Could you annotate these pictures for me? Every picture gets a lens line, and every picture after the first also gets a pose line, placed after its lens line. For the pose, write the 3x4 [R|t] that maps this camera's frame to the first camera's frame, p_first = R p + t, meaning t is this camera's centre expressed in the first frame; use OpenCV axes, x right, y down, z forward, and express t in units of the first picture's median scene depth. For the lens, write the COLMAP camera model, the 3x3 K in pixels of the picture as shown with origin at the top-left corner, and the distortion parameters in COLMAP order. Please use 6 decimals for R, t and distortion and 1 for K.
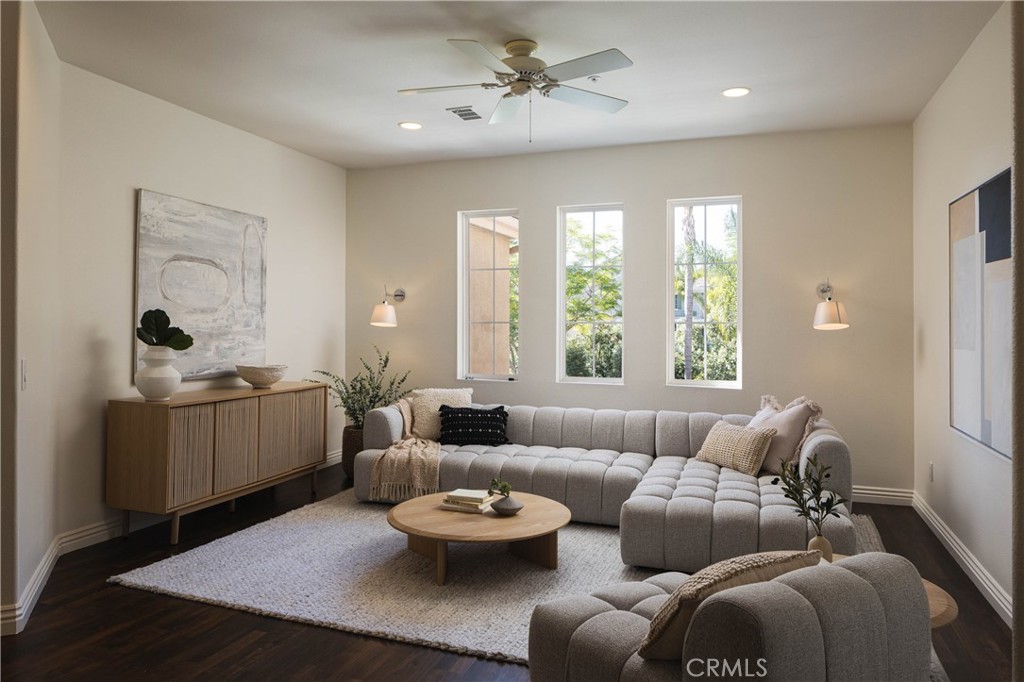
lens RADIAL K [[692.4, 0, 511.6], [0, 692.4, 320.5], [0, 0, 1]] dist [-0.001984, -0.000638]
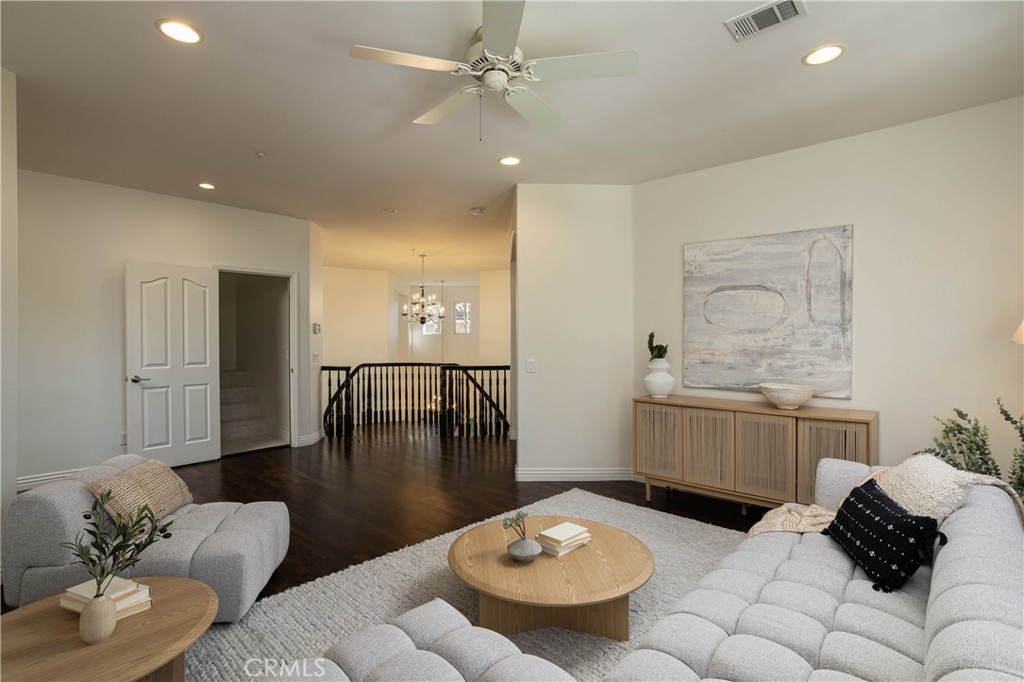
lens RADIAL K [[496.3, 0, 512.0], [0, 496.3, 341.0], [0, 0, 1]] dist [0.000060, 0.000060]
pose [[-0.376595, -0.000022, -0.926378, 0.436251], [0.001066, 0.999999, -0.000457, 0.001645], [0.926377, -0.001160, -0.376595, 0.909026]]
